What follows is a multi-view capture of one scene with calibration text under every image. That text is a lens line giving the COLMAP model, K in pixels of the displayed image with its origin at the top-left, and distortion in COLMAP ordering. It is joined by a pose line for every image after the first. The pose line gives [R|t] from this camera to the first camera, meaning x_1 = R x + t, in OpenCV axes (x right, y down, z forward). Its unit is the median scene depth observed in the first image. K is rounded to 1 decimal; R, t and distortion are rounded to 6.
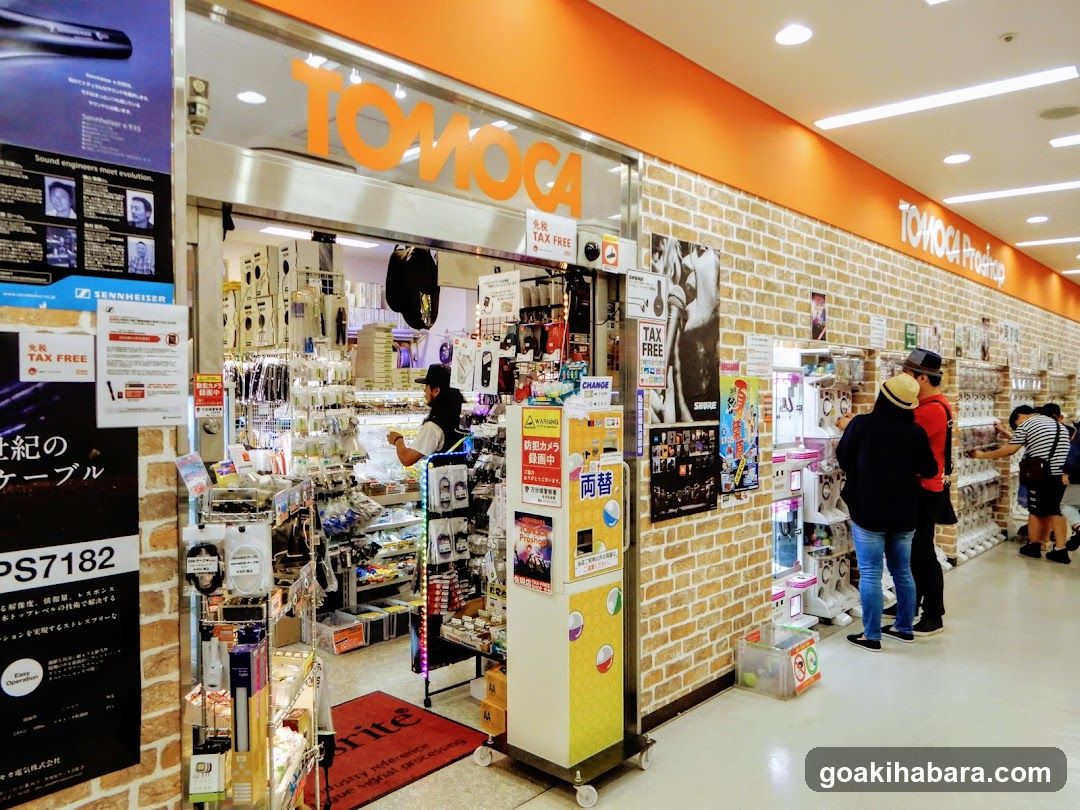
lens RADIAL K [[806.5, 0, 540.0], [0, 806.5, 405.0], [0, 0, 1]] dist [0.014743, -0.005192]
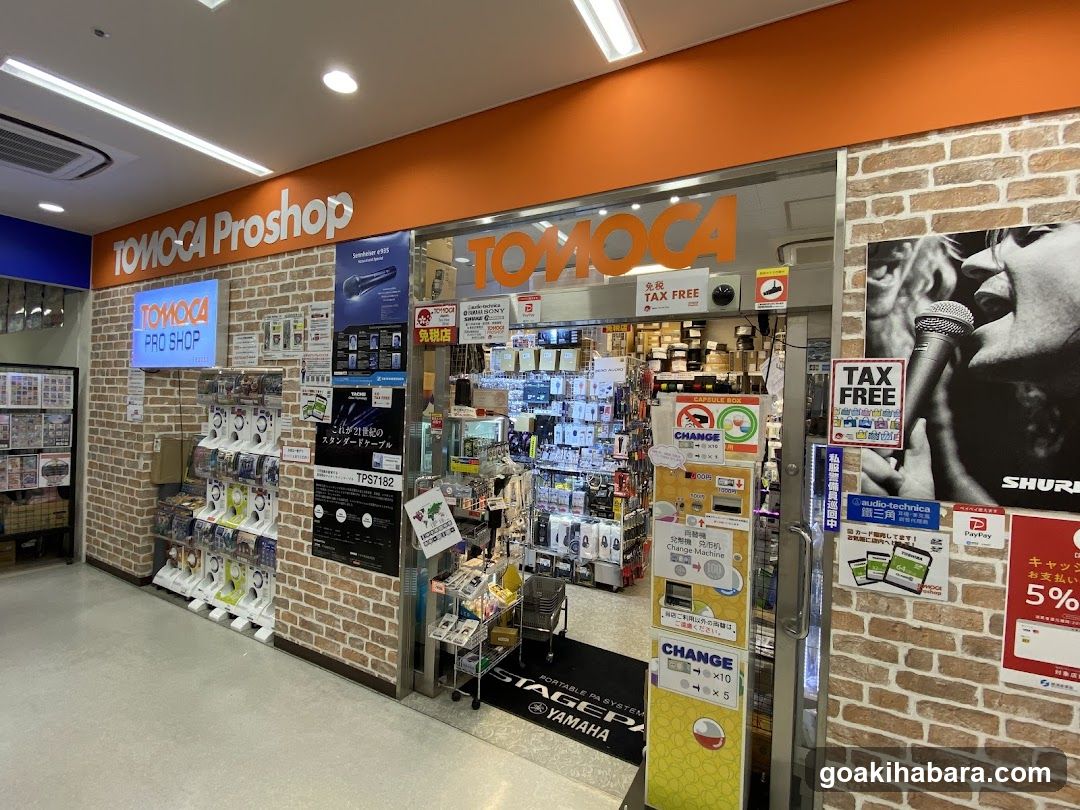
lens RADIAL K [[429.2, 0, 540.0], [0, 429.2, 405.0], [0, 0, 1]] dist [-0.015792, -0.000092]
pose [[0.278961, 0.012199, -0.960225, 0.440980], [-0.049031, 0.998796, -0.001555, -0.044642], [0.959050, 0.047514, 0.279224, 0.603006]]
